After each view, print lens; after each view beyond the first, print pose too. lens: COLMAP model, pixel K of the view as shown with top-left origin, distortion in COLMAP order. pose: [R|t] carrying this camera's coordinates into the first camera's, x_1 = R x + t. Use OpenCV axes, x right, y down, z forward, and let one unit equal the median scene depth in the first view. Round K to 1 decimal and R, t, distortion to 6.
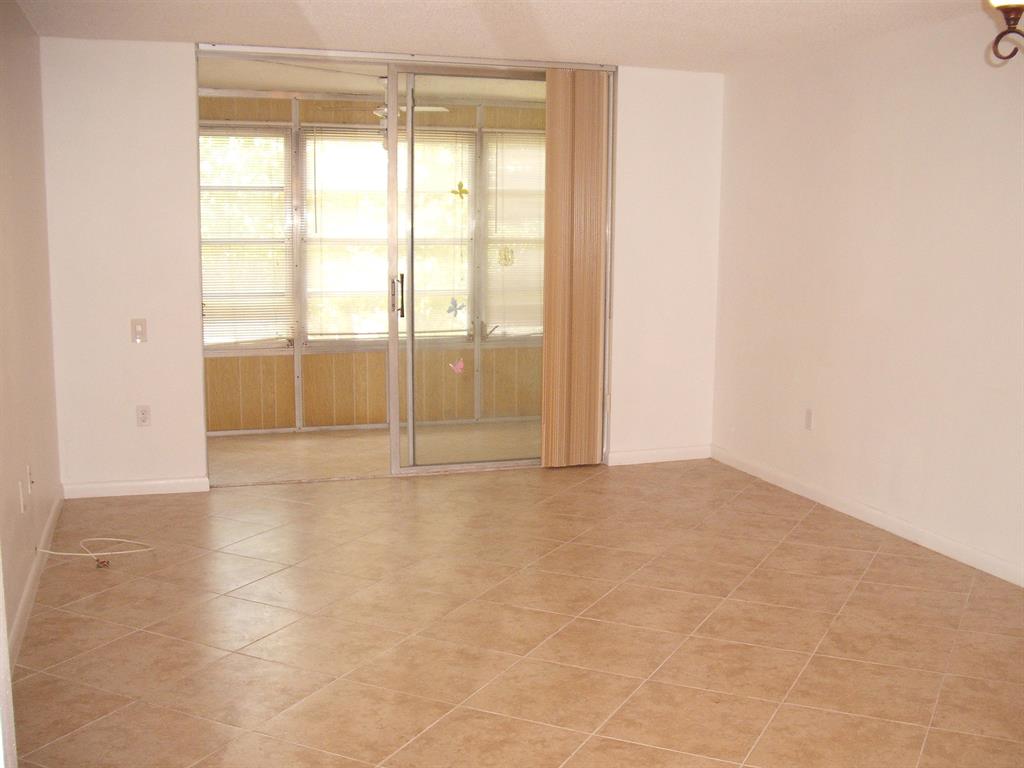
lens RADIAL K [[1136.9, 0, 555.2], [0, 1136.9, 386.3], [0, 0, 1]] dist [-0.139234, 0.017930]
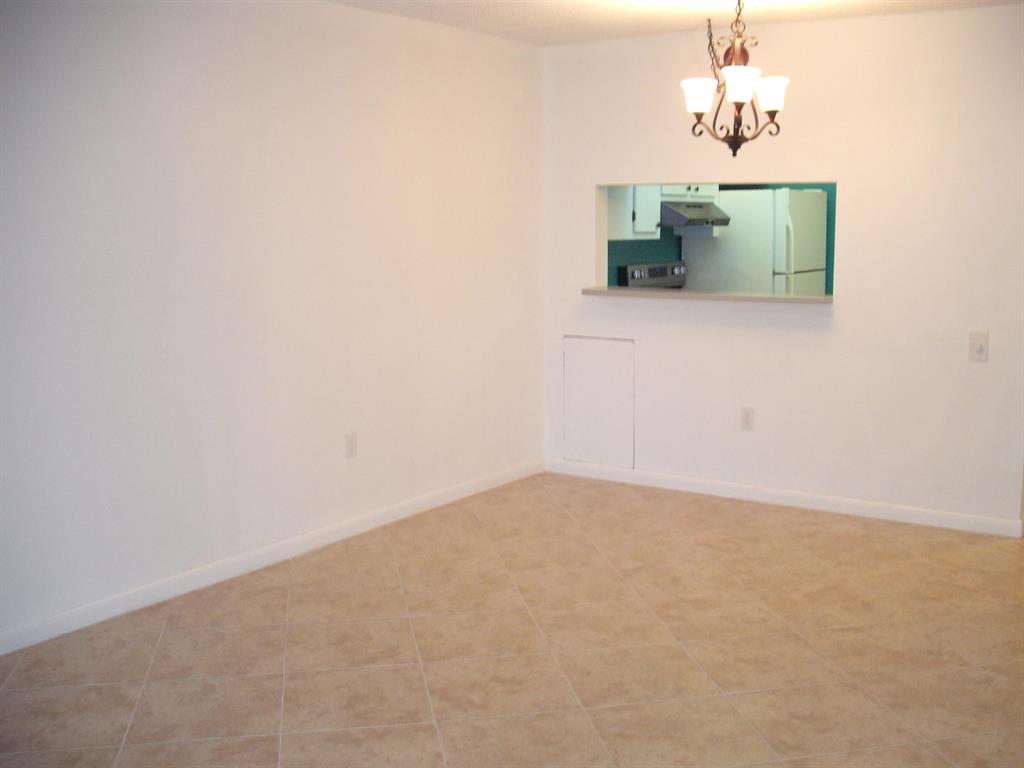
lens RADIAL K [[1136.9, 0, 555.2], [0, 1136.9, 386.3], [0, 0, 1]] dist [-0.139234, 0.017930]
pose [[-0.599644, -0.129227, 0.789764, -0.338324], [0.114326, 0.962920, 0.244364, -0.126012], [-0.792059, 0.236822, -0.562635, 0.831426]]
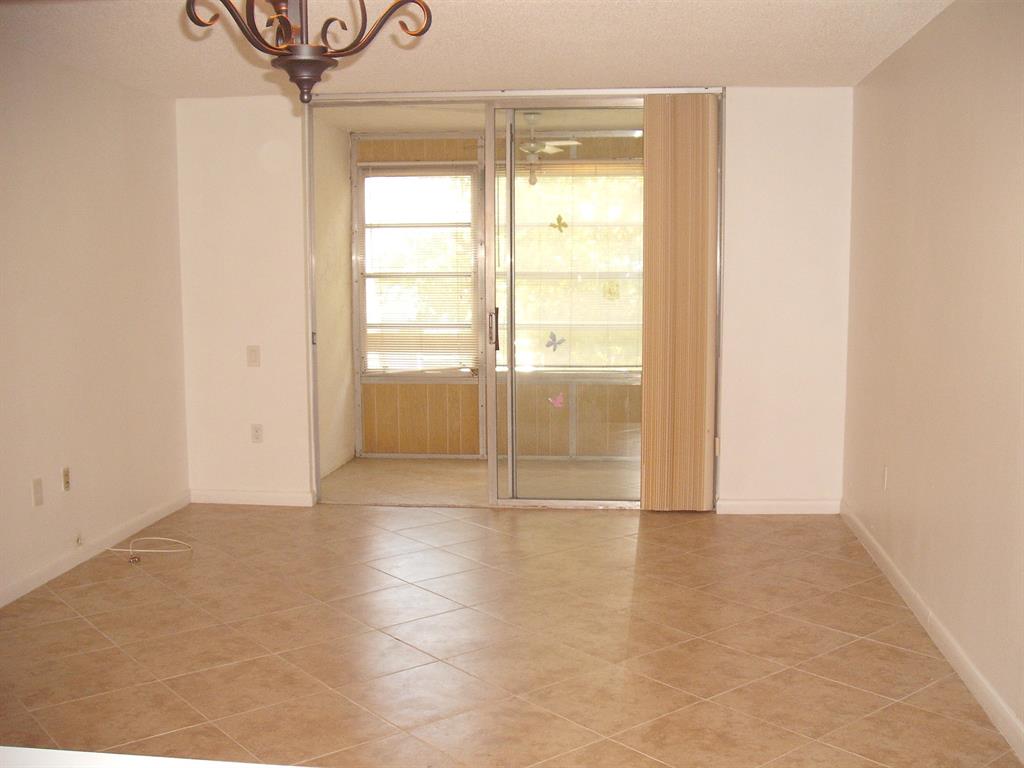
lens RADIAL K [[1136.9, 0, 555.2], [0, 1136.9, 386.3], [0, 0, 1]] dist [-0.139234, 0.017930]
pose [[0.908122, 0.034894, -0.417248, 0.329712], [-0.047320, 0.998690, -0.019470, -0.011194], [0.416022, 0.037425, 0.908584, 0.099896]]
